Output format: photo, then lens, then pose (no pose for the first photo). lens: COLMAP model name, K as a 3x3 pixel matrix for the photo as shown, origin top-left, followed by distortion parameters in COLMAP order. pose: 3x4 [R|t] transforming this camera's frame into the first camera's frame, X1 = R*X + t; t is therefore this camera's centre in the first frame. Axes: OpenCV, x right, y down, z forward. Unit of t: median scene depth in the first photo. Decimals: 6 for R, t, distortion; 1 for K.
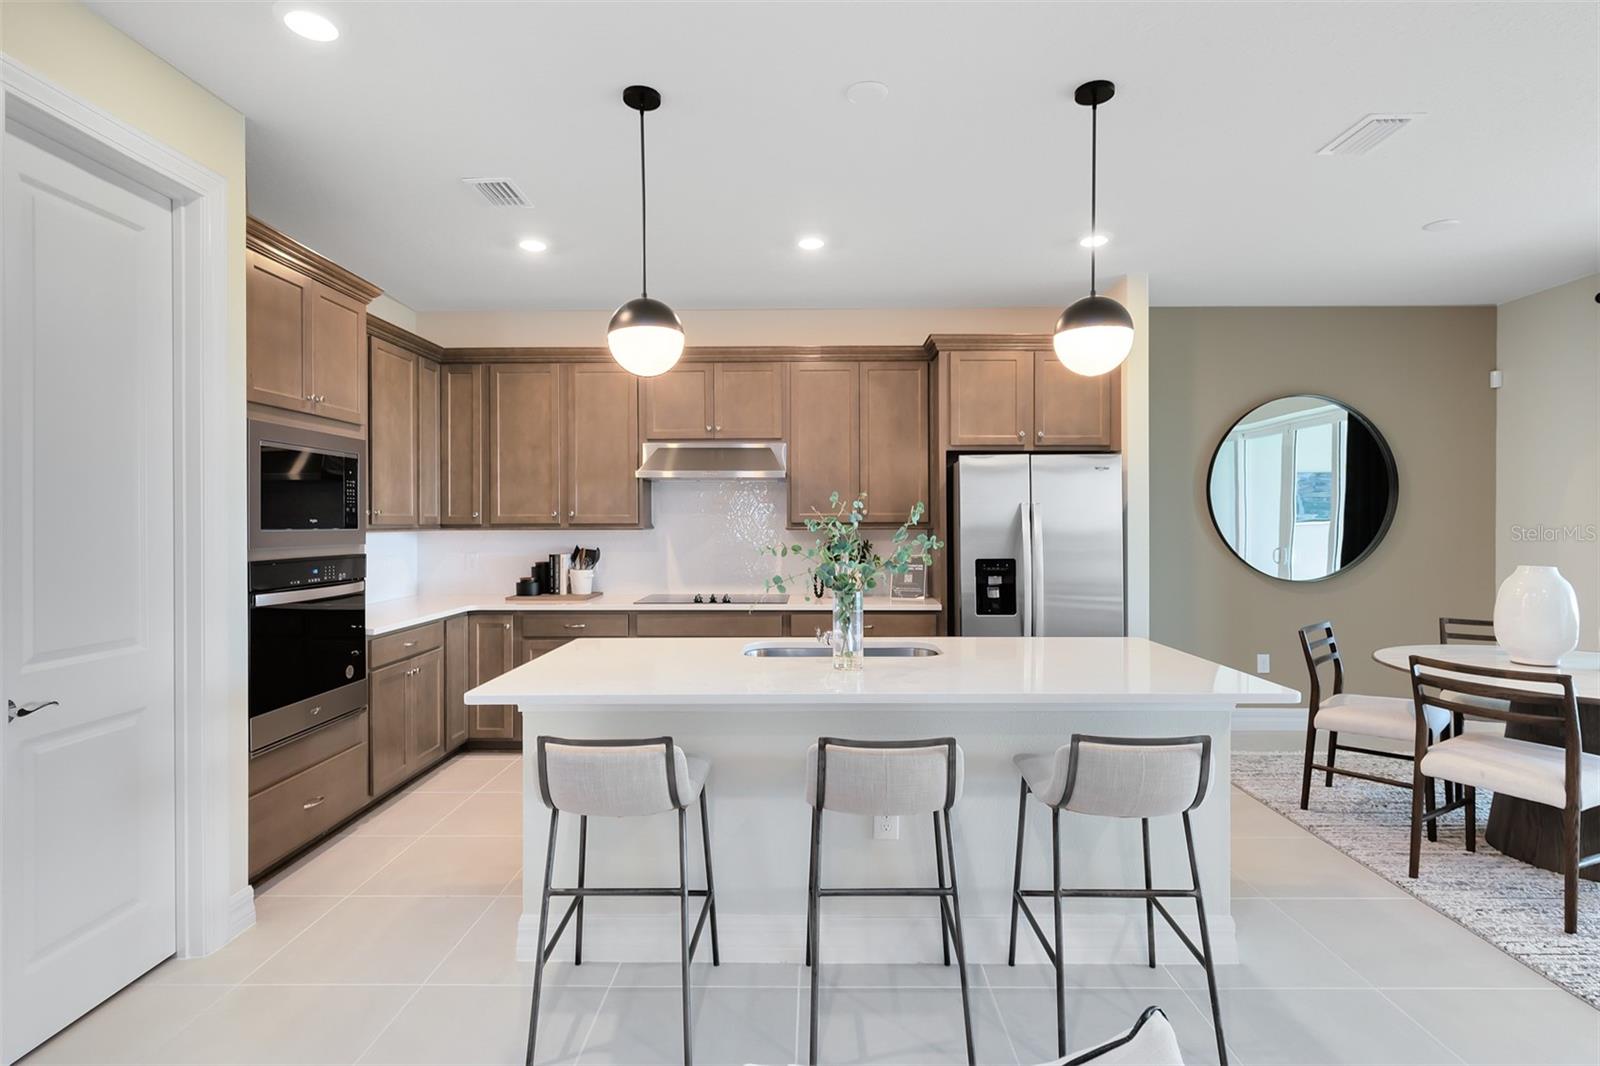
lens RADIAL K [[787.9, 0, 805.5], [0, 787.9, 523.6], [0, 0, 1]] dist [-0.006932, -0.000589]
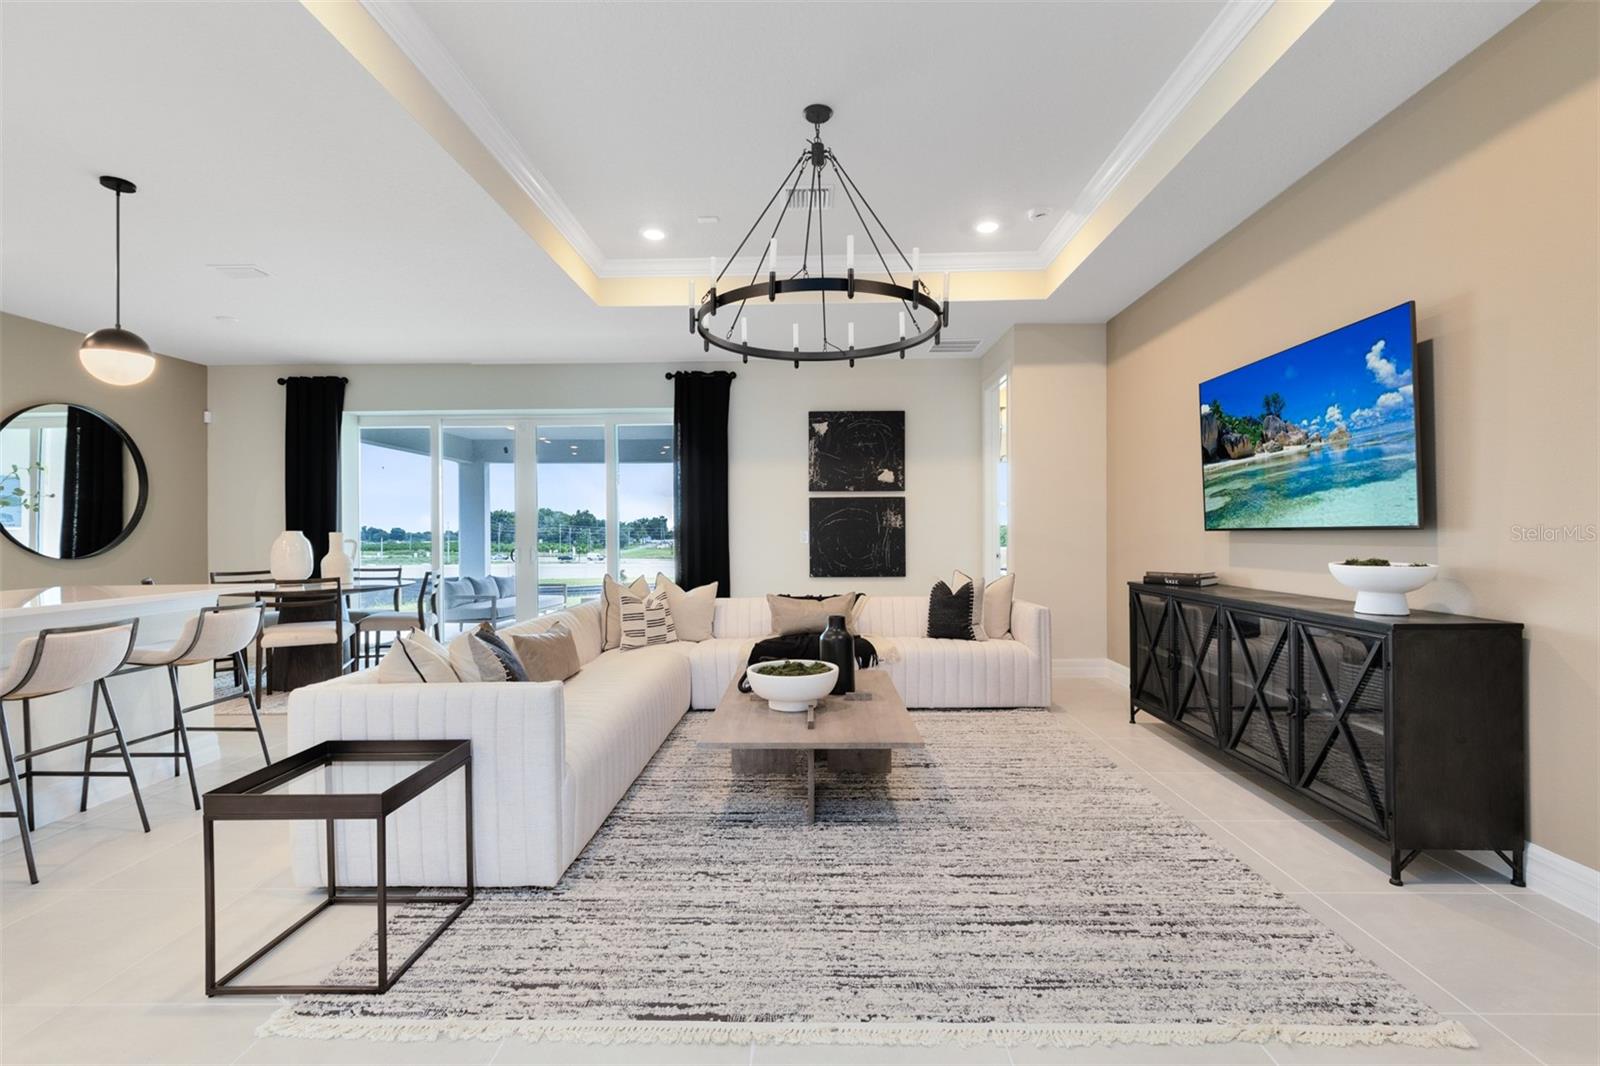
lens RADIAL K [[717.7, 0, 780.2], [0, 717.7, 533.7], [0, 0, 1]] dist [0.007154, 0.000267]
pose [[0.028397, 0.000941, 0.999596, -0.496306], [0.008473, 0.999963, -0.001182, 0.050803], [-0.999561, 0.008503, 0.028388, -0.122951]]
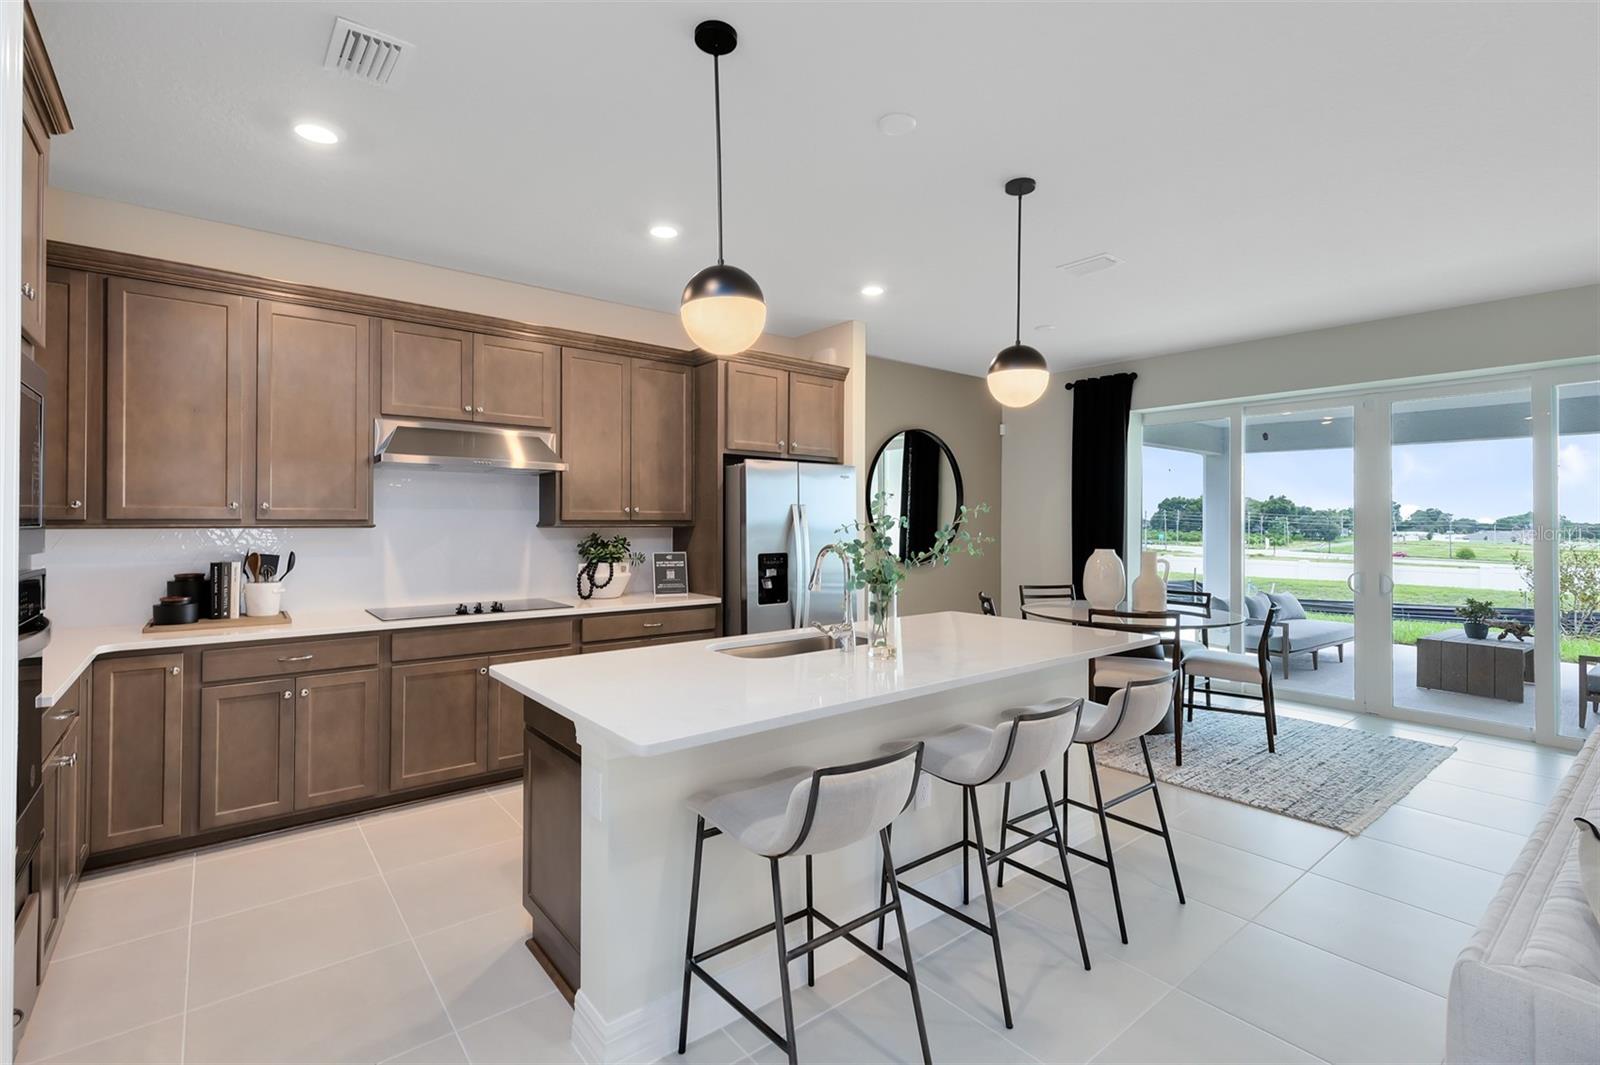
lens RADIAL K [[717.7, 0, 809.8], [0, 717.7, 520.7], [0, 0, 1]] dist [0.007154, 0.000267]
pose [[0.768916, 0.005360, 0.639327, -0.355676], [-0.004271, 0.999986, -0.003247, 0.001345], [-0.639335, -0.000234, 0.768928, 0.174468]]
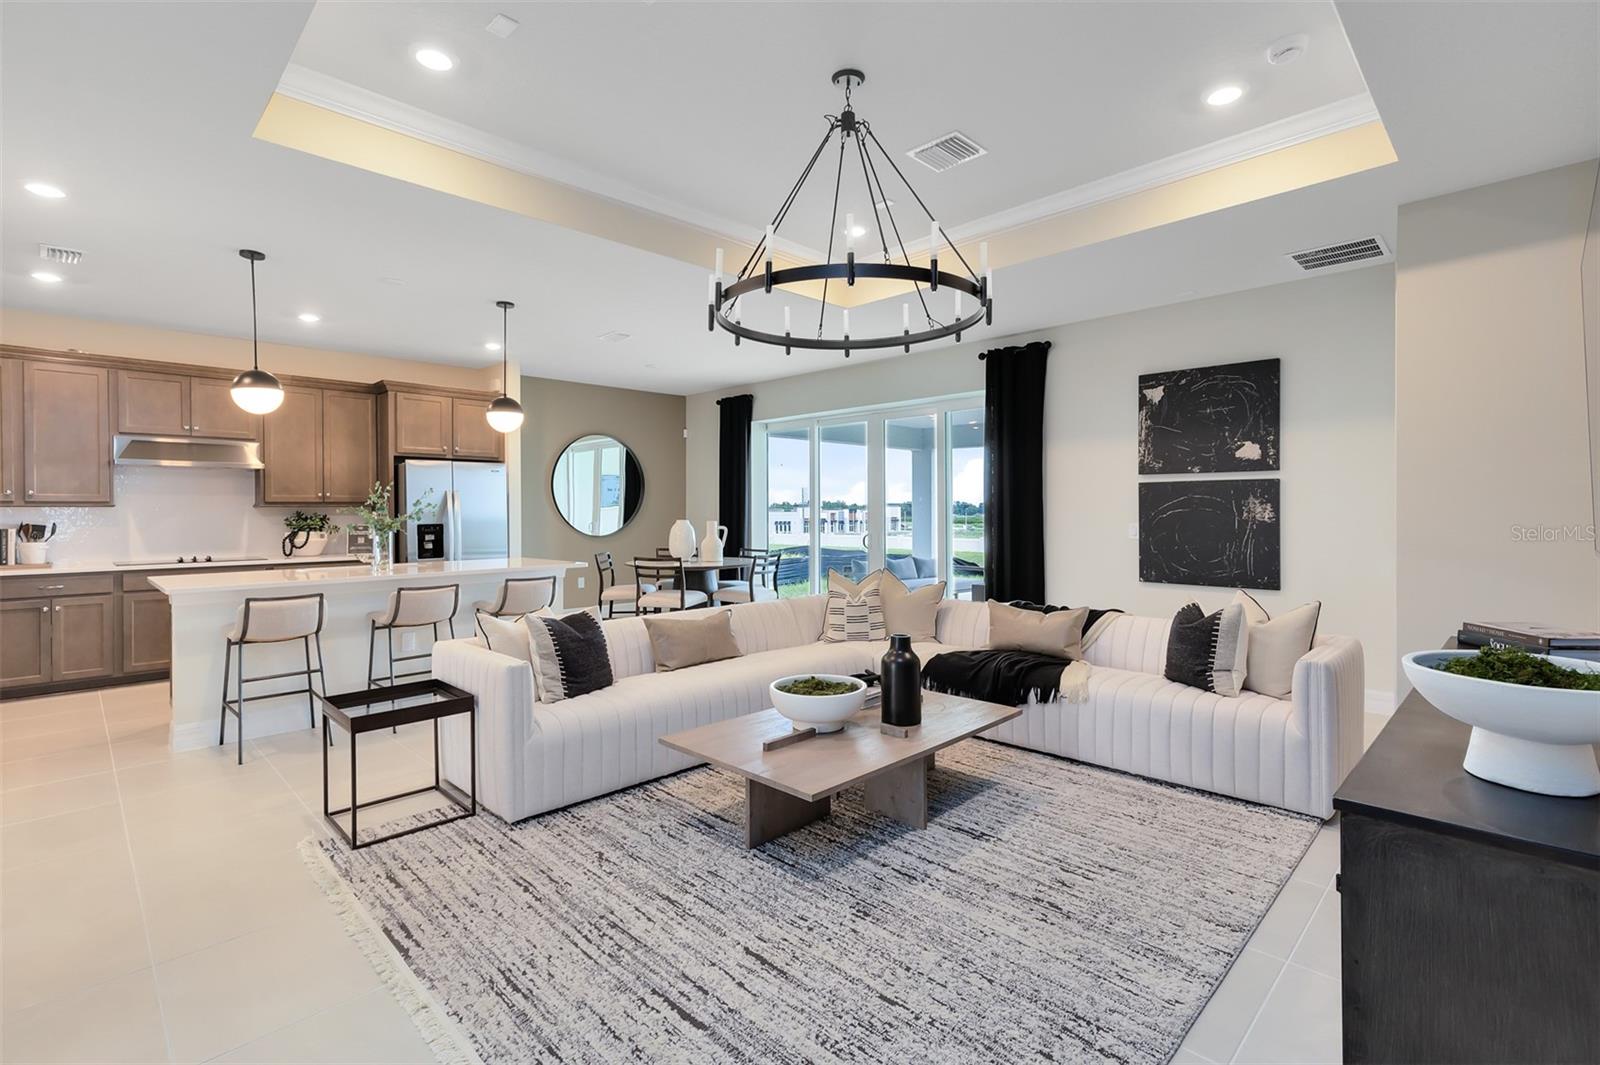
lens RADIAL K [[717.7, 0, 782.9], [0, 717.7, 516.0], [0, 0, 1]] dist [0.007154, 0.000267]
pose [[0.704816, -0.006728, 0.709359, -0.288830], [0.004662, 0.999977, 0.004851, 0.023163], [-0.709375, -0.000112, 0.704831, -0.546192]]
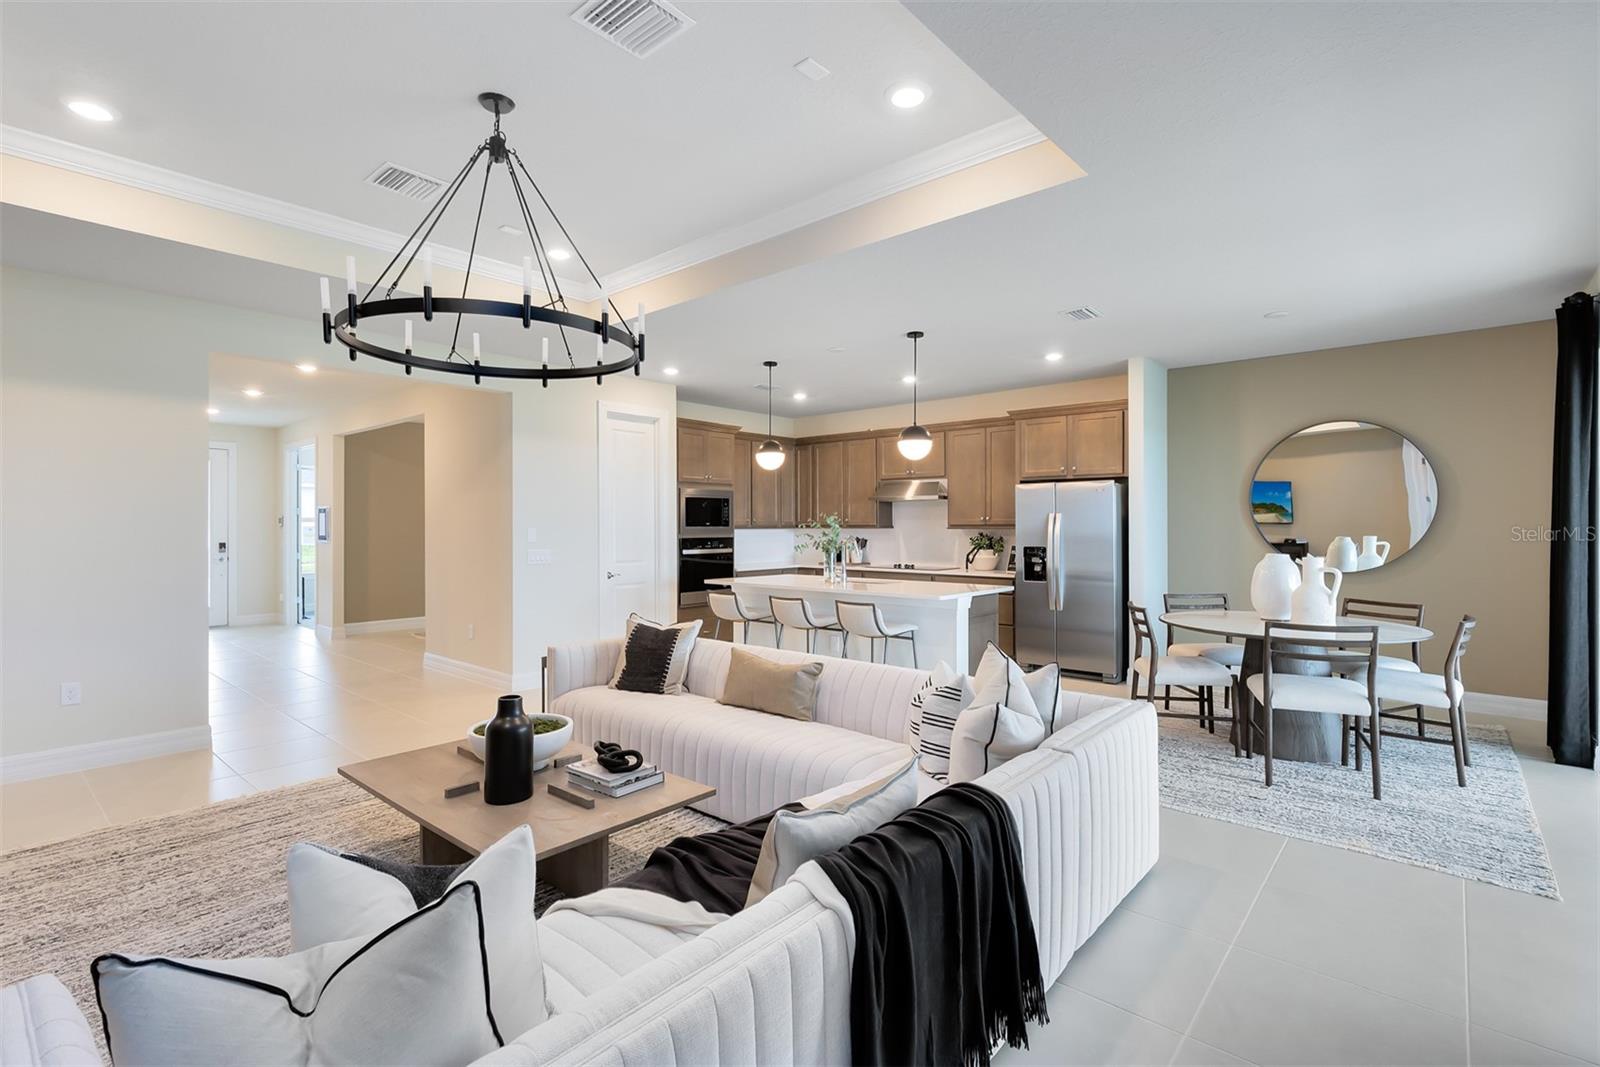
lens RADIAL K [[717.7, 0, 803.9], [0, 717.7, 528.3], [0, 0, 1]] dist [0.007154, 0.000267]
pose [[0.759580, 0.003666, -0.650403, 0.811602], [-0.001642, 0.999992, 0.003718, 0.001783], [0.650412, -0.001756, 0.759580, -0.425149]]
